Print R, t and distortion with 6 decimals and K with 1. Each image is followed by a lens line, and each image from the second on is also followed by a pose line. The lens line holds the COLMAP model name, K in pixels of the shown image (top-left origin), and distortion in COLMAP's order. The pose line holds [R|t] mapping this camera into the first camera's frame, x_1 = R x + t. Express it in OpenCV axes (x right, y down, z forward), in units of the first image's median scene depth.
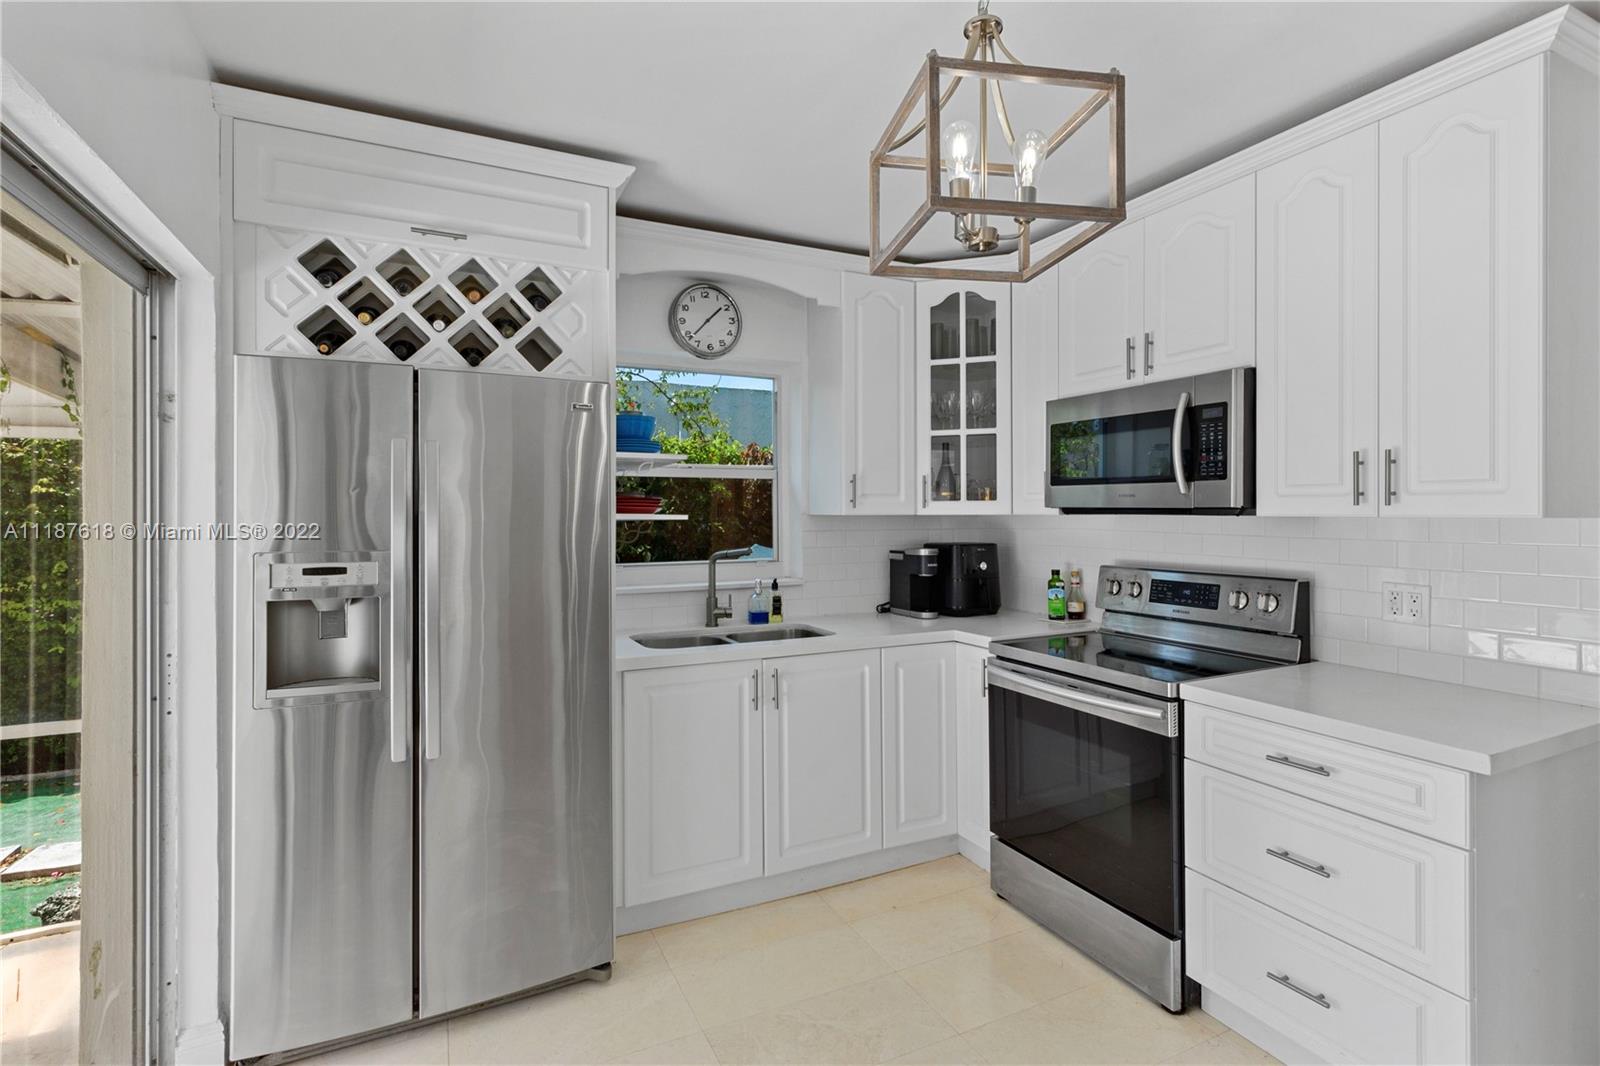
lens RADIAL K [[744.7, 0, 830.4], [0, 744.7, 507.3], [0, 0, 1]] dist [0.008470, 0.000802]
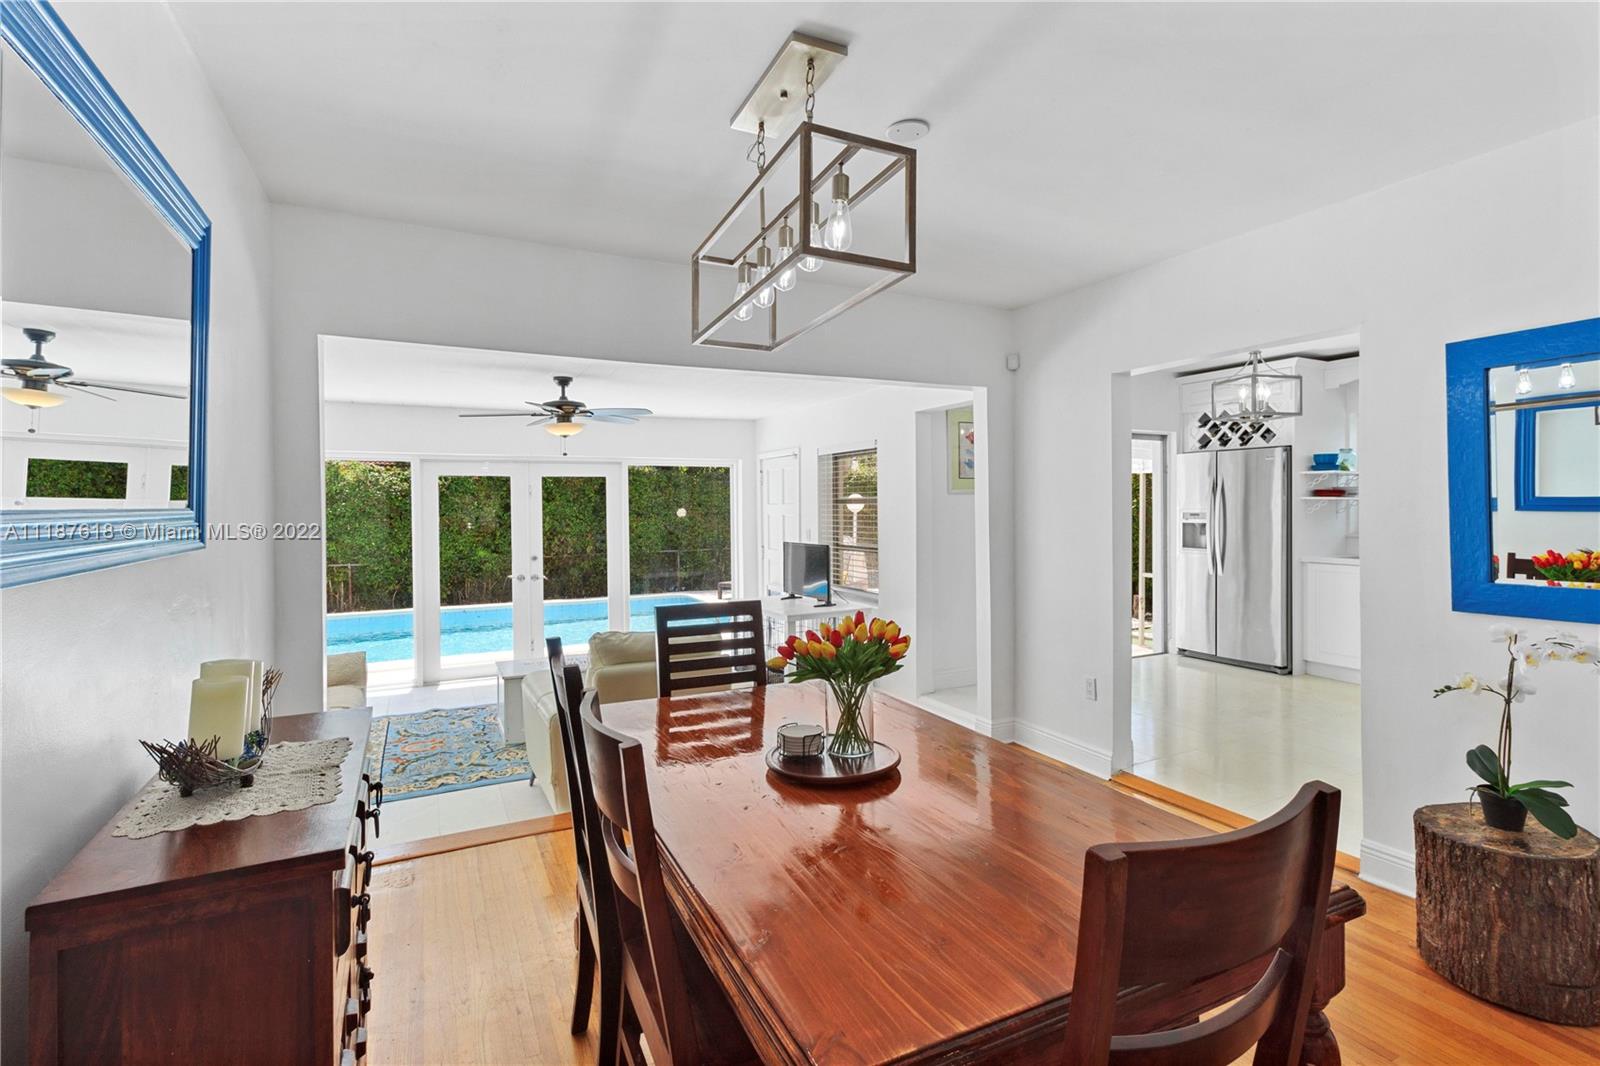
lens RADIAL K [[744.7, 0, 804.3], [0, 744.7, 509.0], [0, 0, 1]] dist [0.008470, 0.000802]
pose [[-0.002926, 0.002124, -0.999993, 1.753450], [0.009845, 0.999949, 0.002095, 0.022138], [0.999947, -0.009839, -0.002946, -0.494176]]
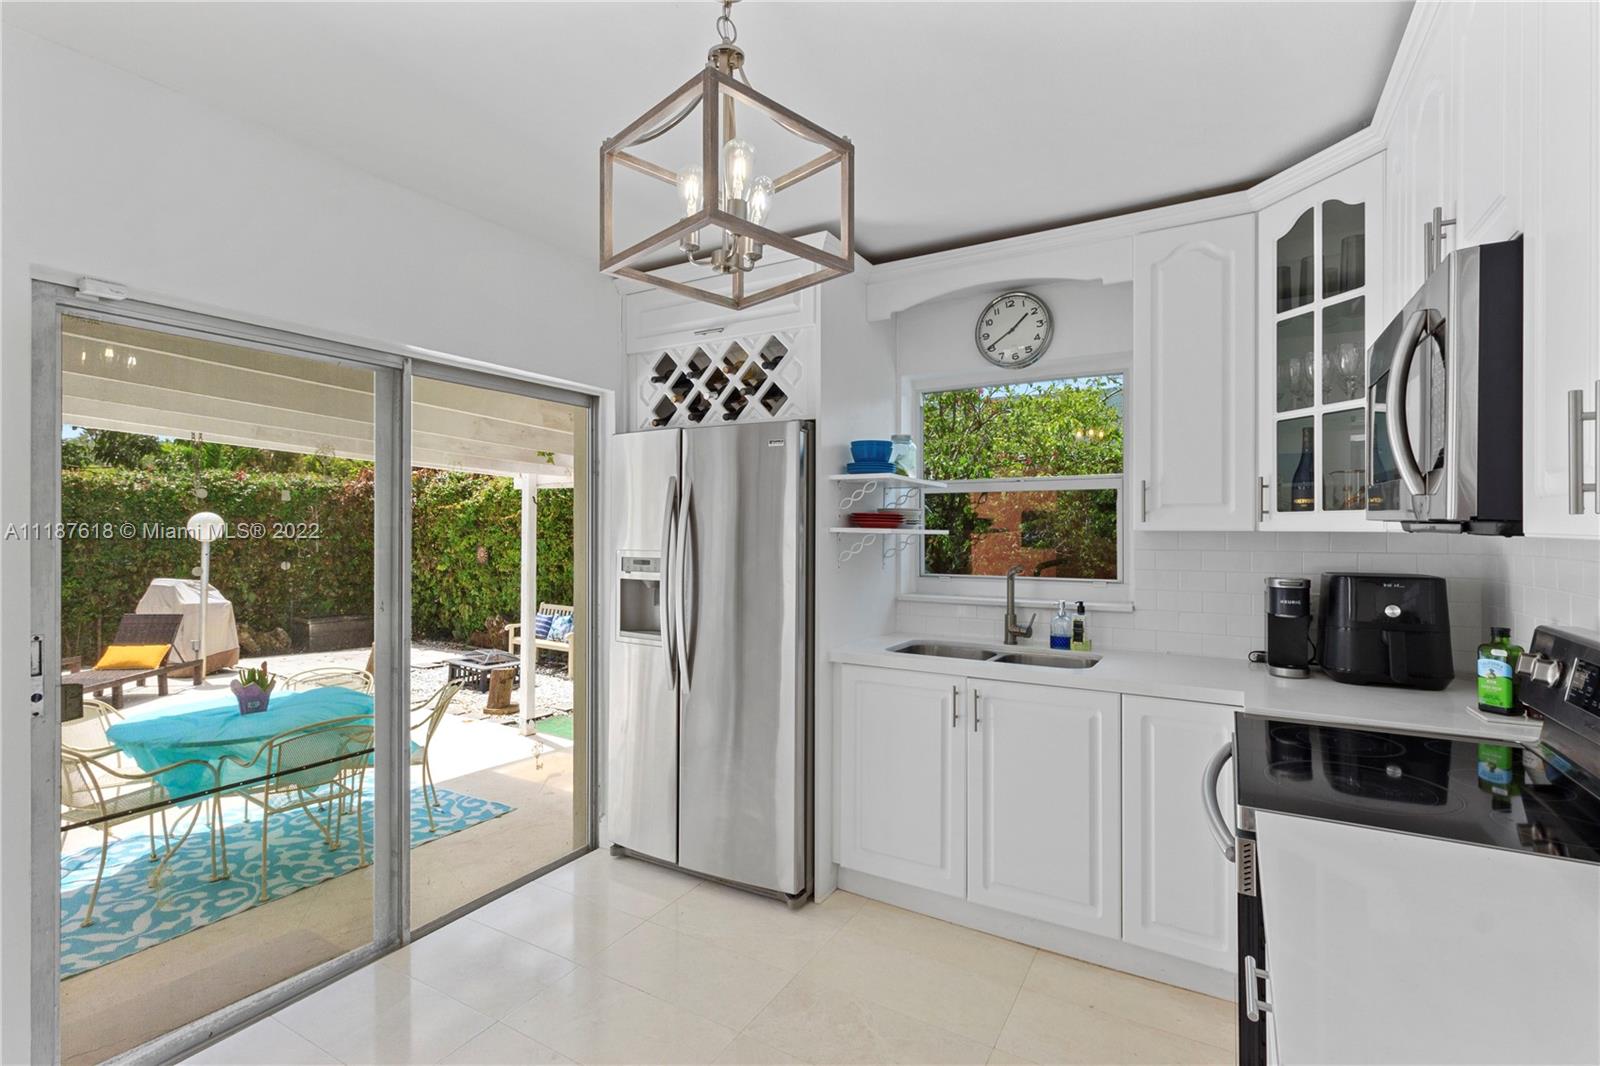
lens RADIAL K [[744.7, 0, 810.2], [0, 744.7, 524.1], [0, 0, 1]] dist [0.008470, 0.000802]
pose [[0.556649, -0.000026, -0.830748, 0.549775], [0.003305, 0.999992, 0.002183, 0.000235], [0.830742, -0.003960, 0.556644, 0.262071]]
